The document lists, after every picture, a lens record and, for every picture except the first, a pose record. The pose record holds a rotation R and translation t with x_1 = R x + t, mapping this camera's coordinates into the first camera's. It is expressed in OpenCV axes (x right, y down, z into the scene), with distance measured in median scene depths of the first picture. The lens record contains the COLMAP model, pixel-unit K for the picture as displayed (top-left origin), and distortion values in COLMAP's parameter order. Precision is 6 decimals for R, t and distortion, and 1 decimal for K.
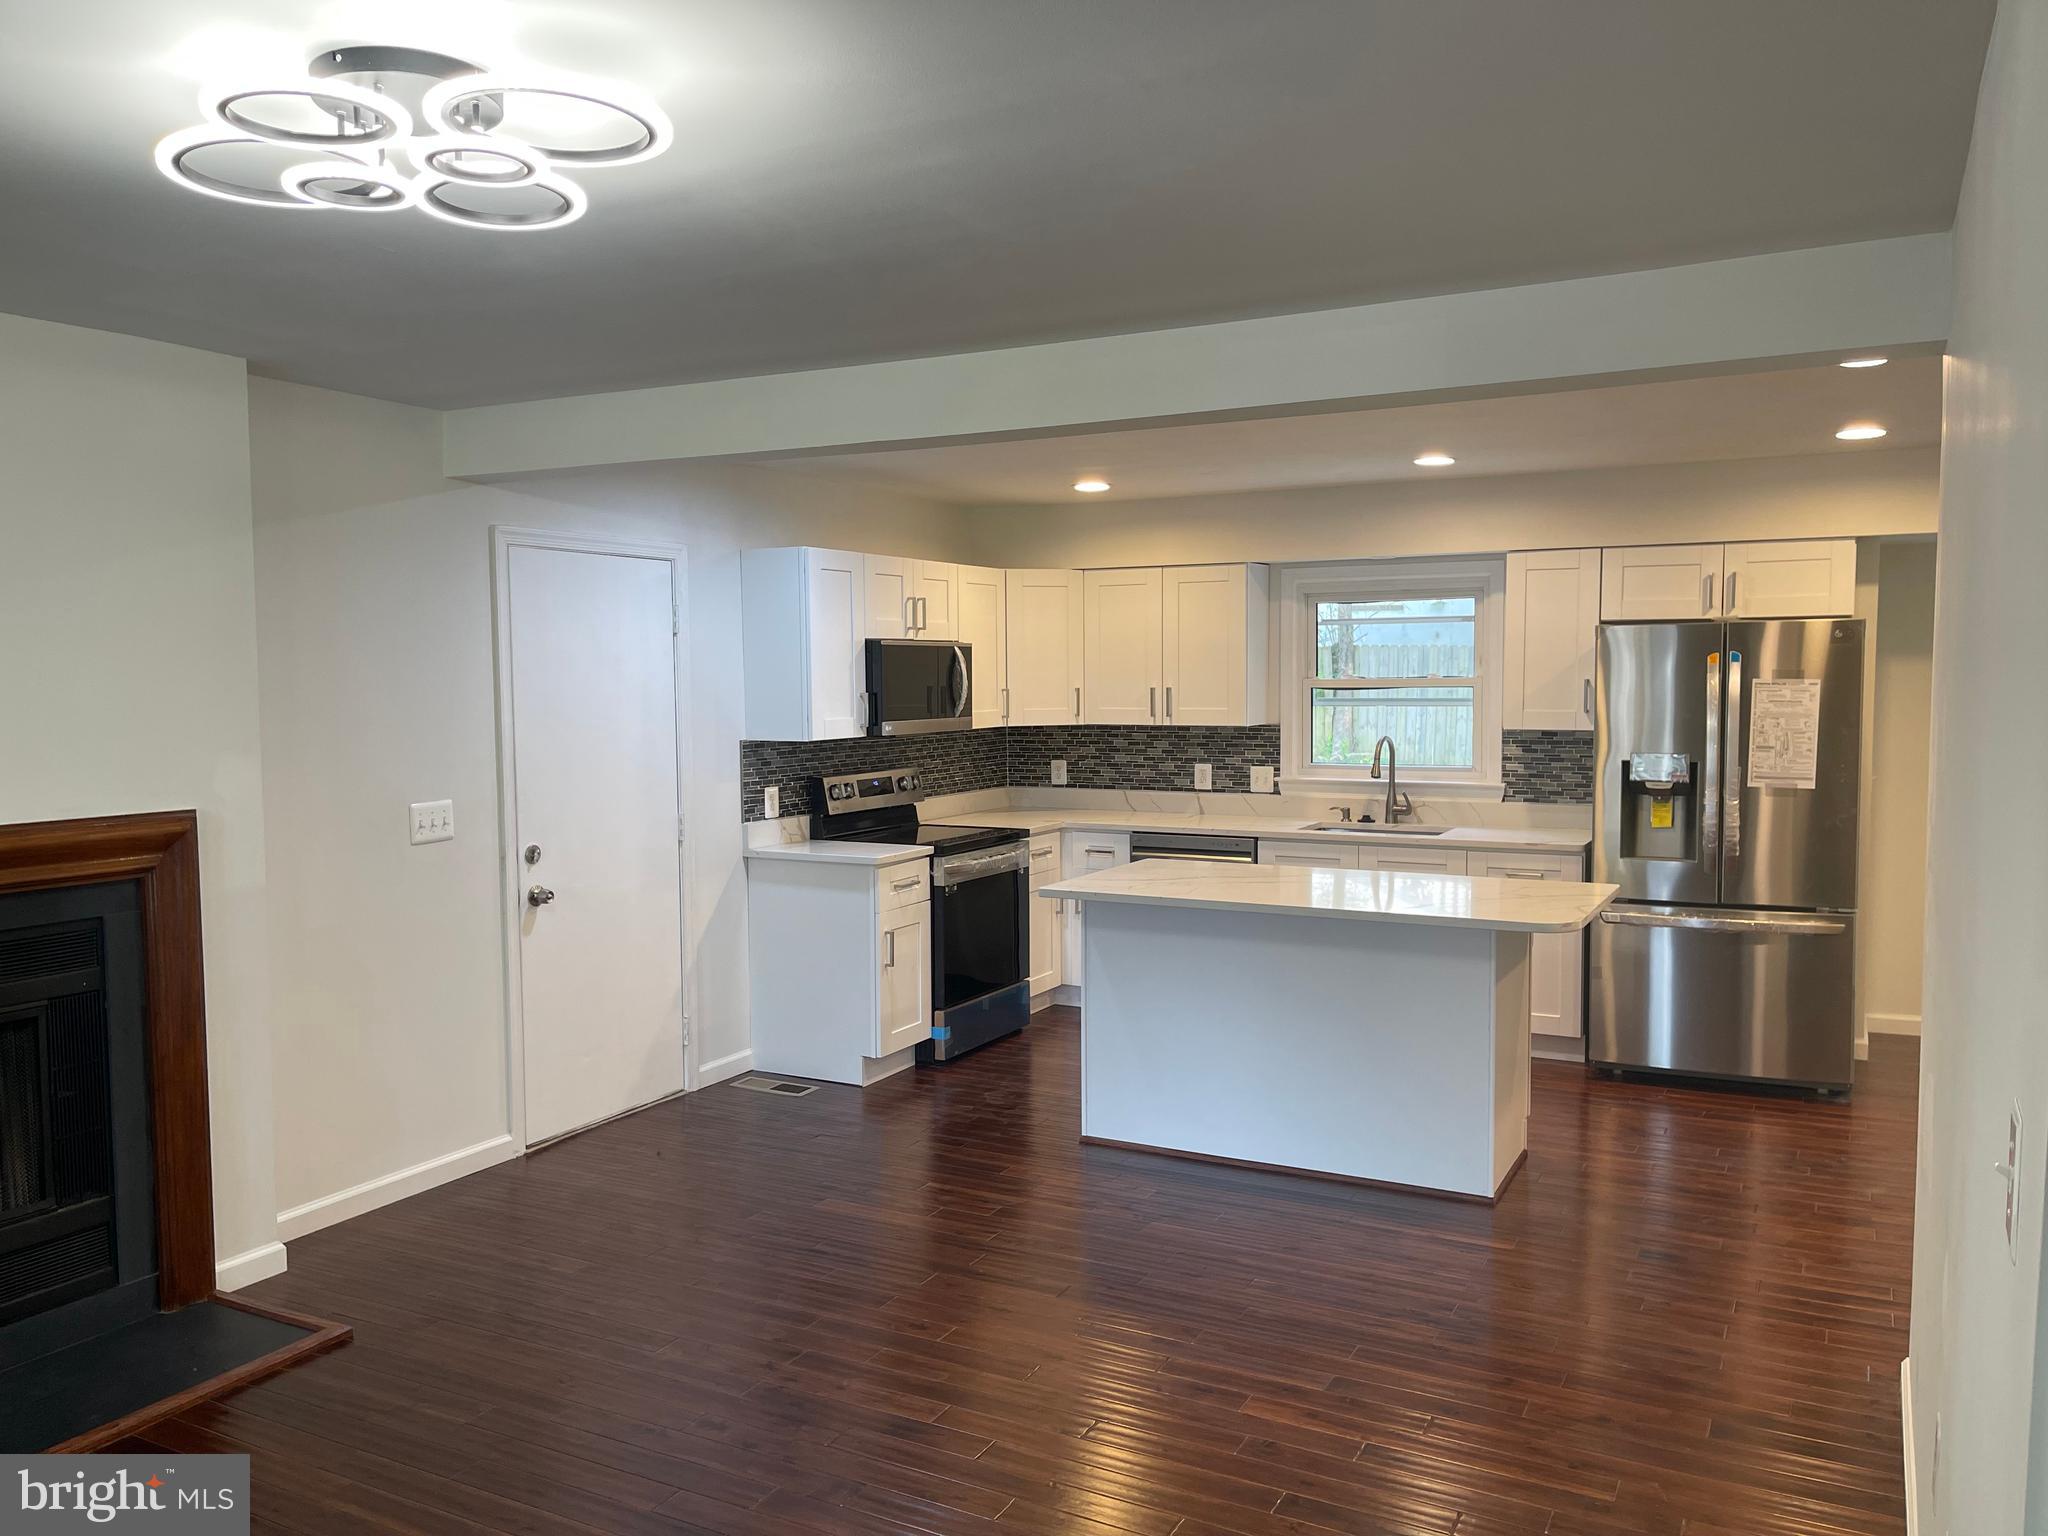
lens RADIAL K [[1568.7, 0, 1030.9], [0, 1568.7, 782.7], [0, 0, 1]] dist [0.095941, -0.127206]
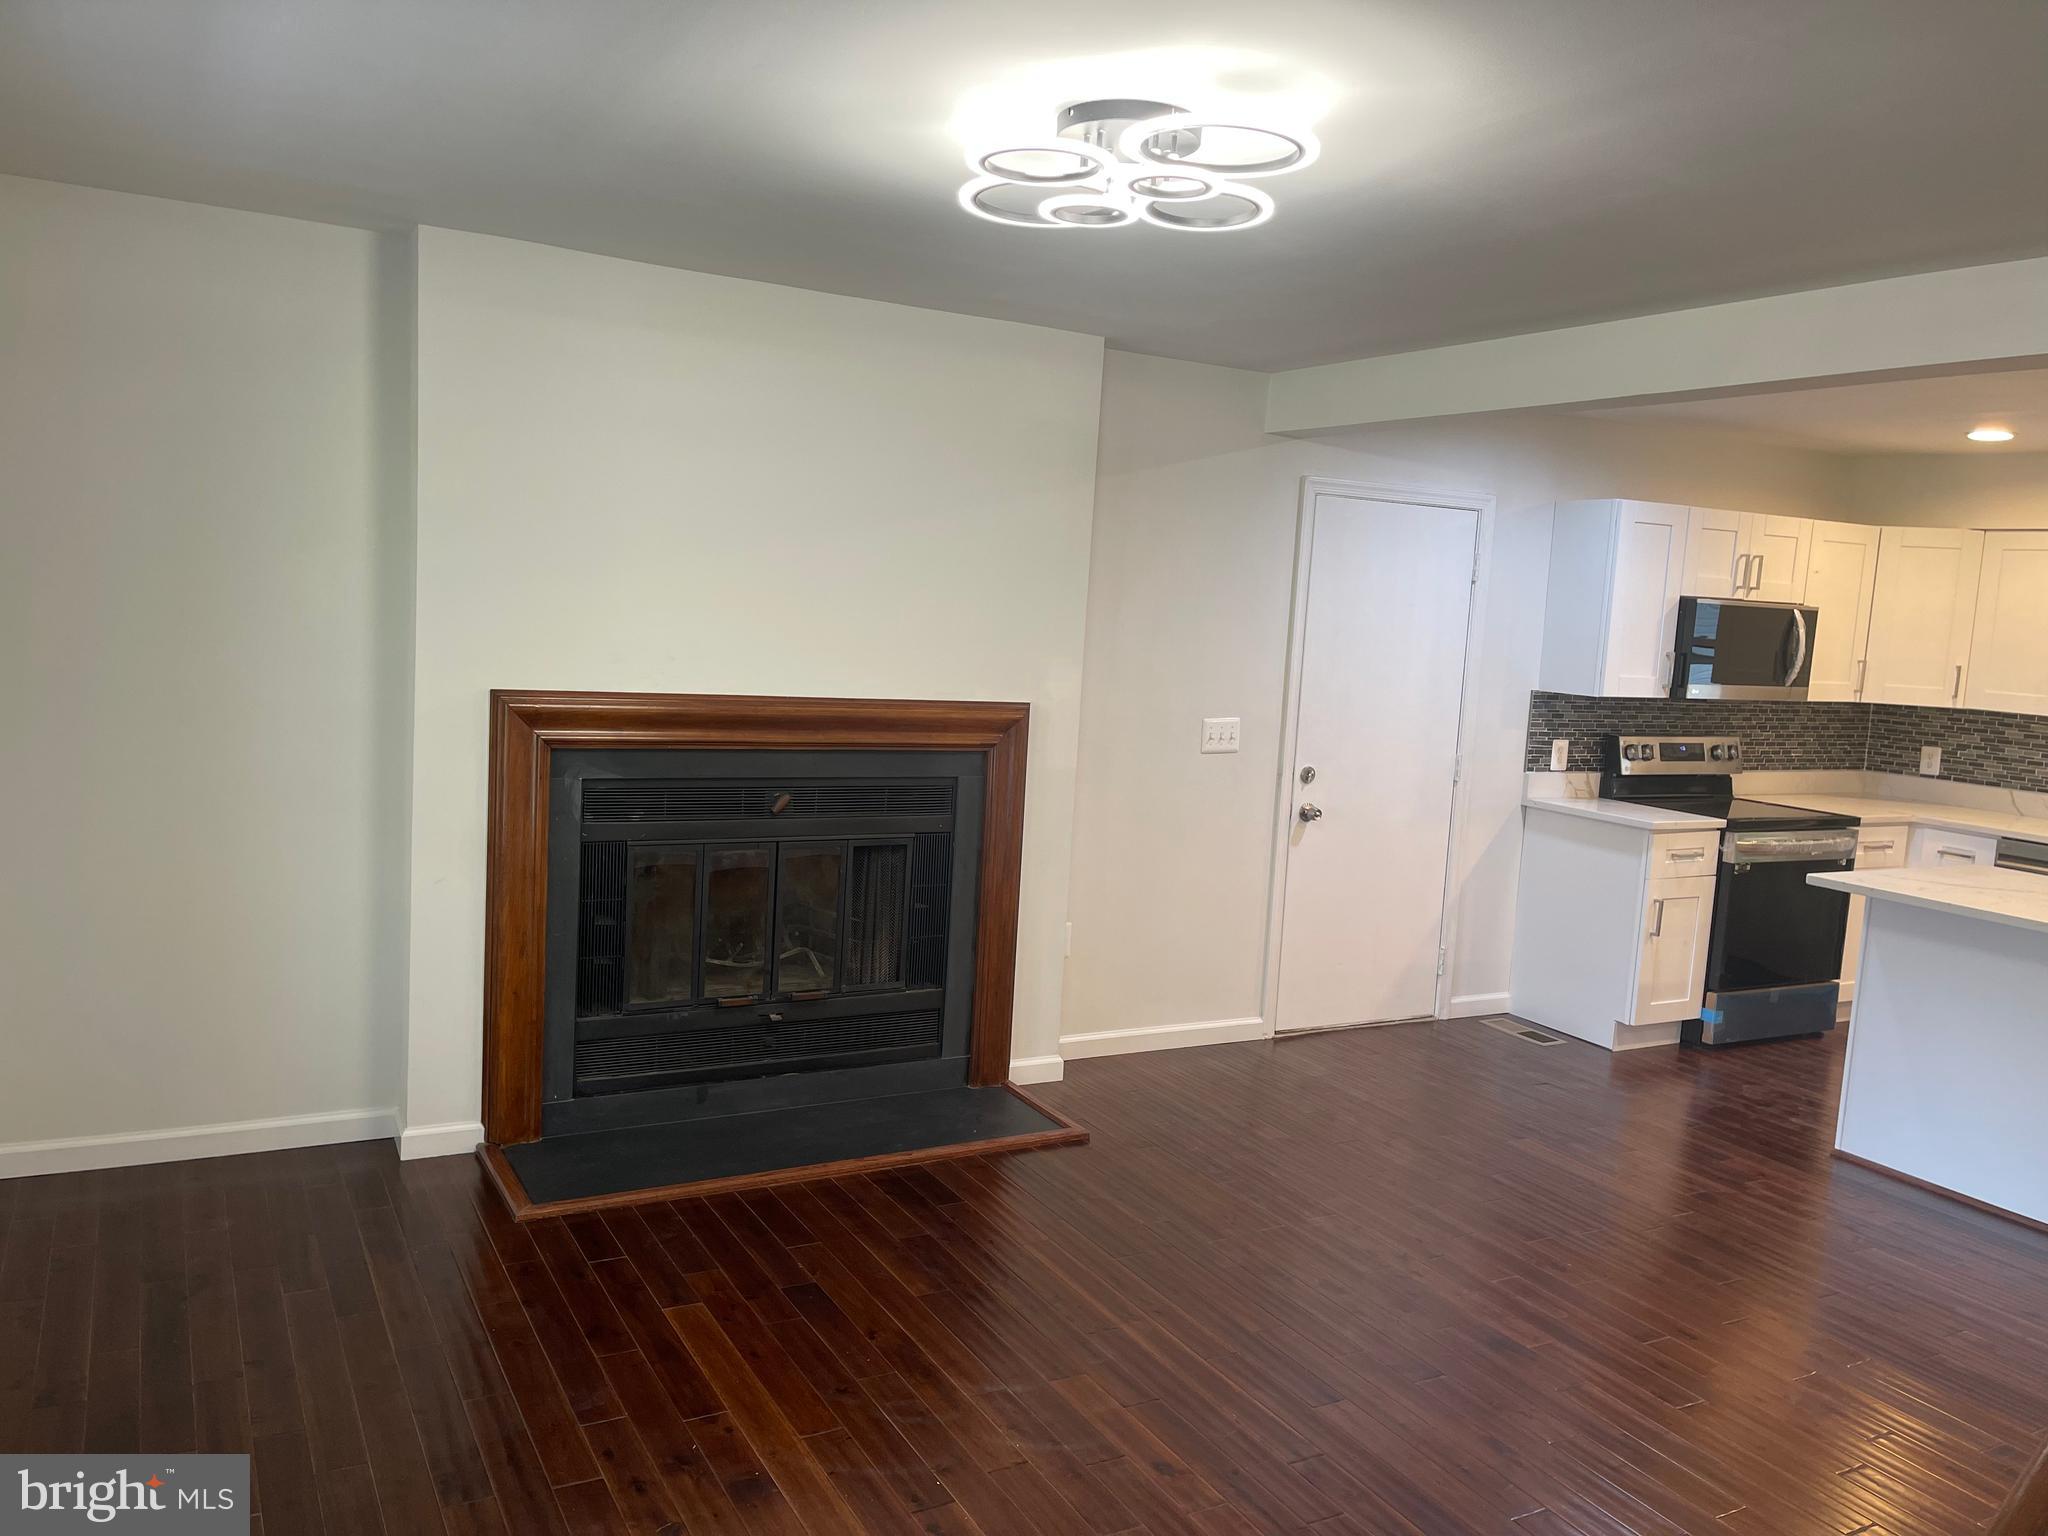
lens RADIAL K [[1568.7, 0, 1030.9], [0, 1568.7, 782.7], [0, 0, 1]] dist [0.095941, -0.127206]
pose [[0.838021, 0.118935, -0.532518, 0.092636], [-0.101645, 0.992899, 0.061801, 0.001888], [0.536087, 0.002337, 0.844159, -0.031201]]
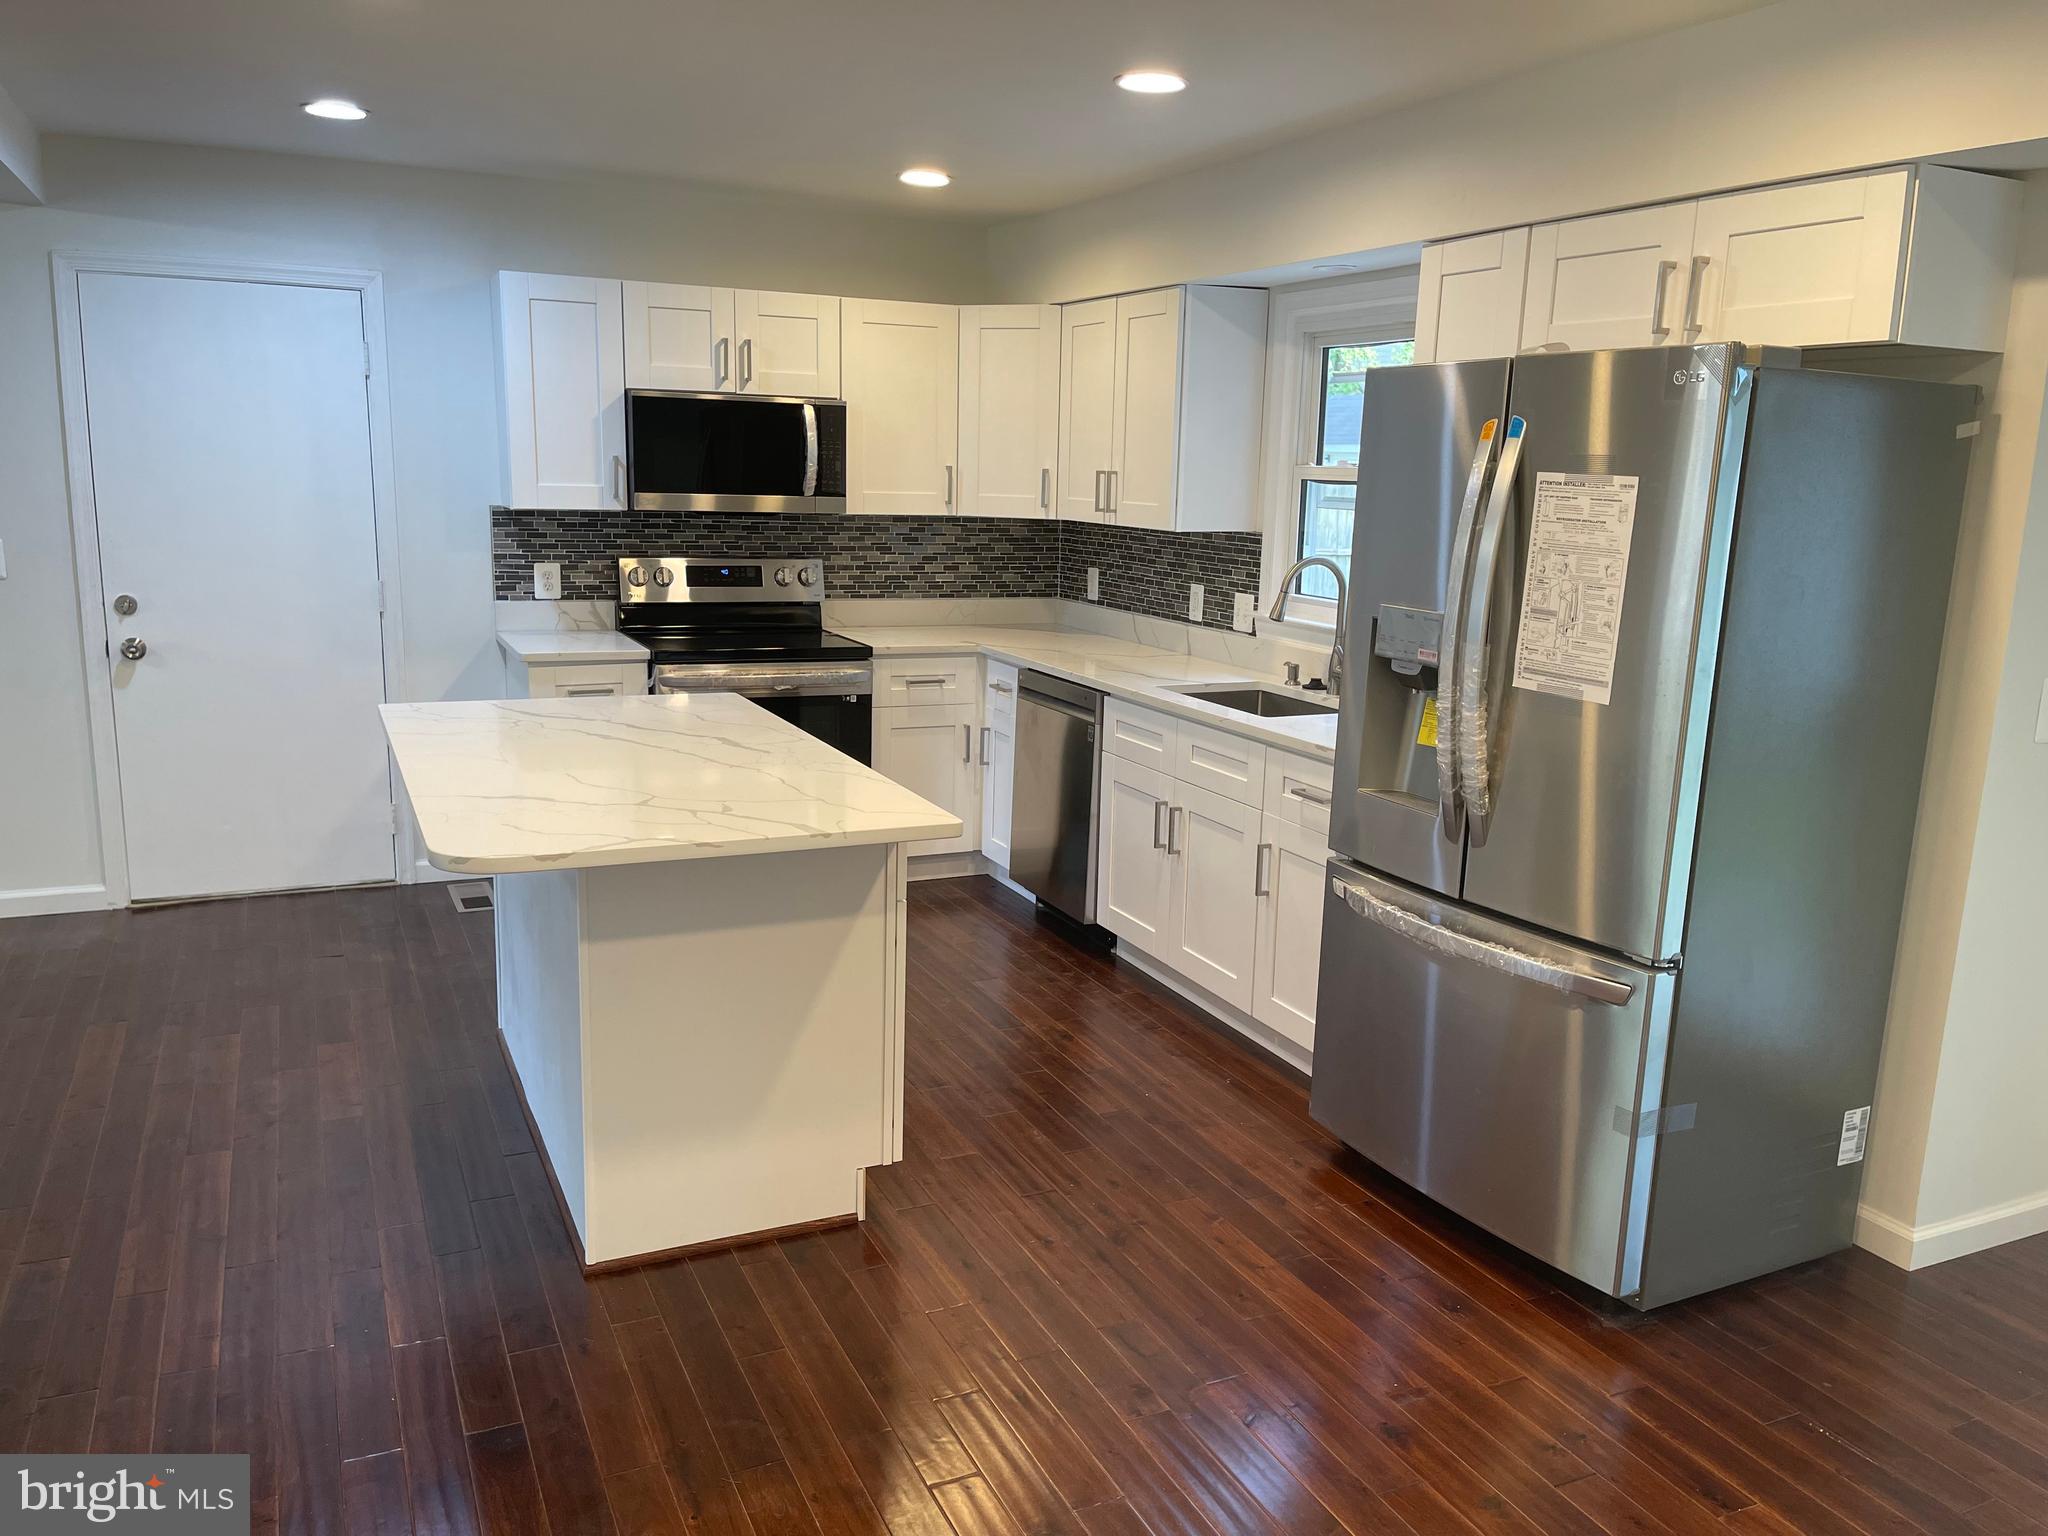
lens RADIAL K [[1568.7, 0, 1030.9], [0, 1568.7, 782.7], [0, 0, 1]] dist [0.095941, -0.127206]
pose [[0.793056, 0.150918, -0.590157, 0.585092], [-0.077298, 0.985924, 0.148251, -0.028279], [0.604224, -0.071953, 0.793559, 0.462025]]
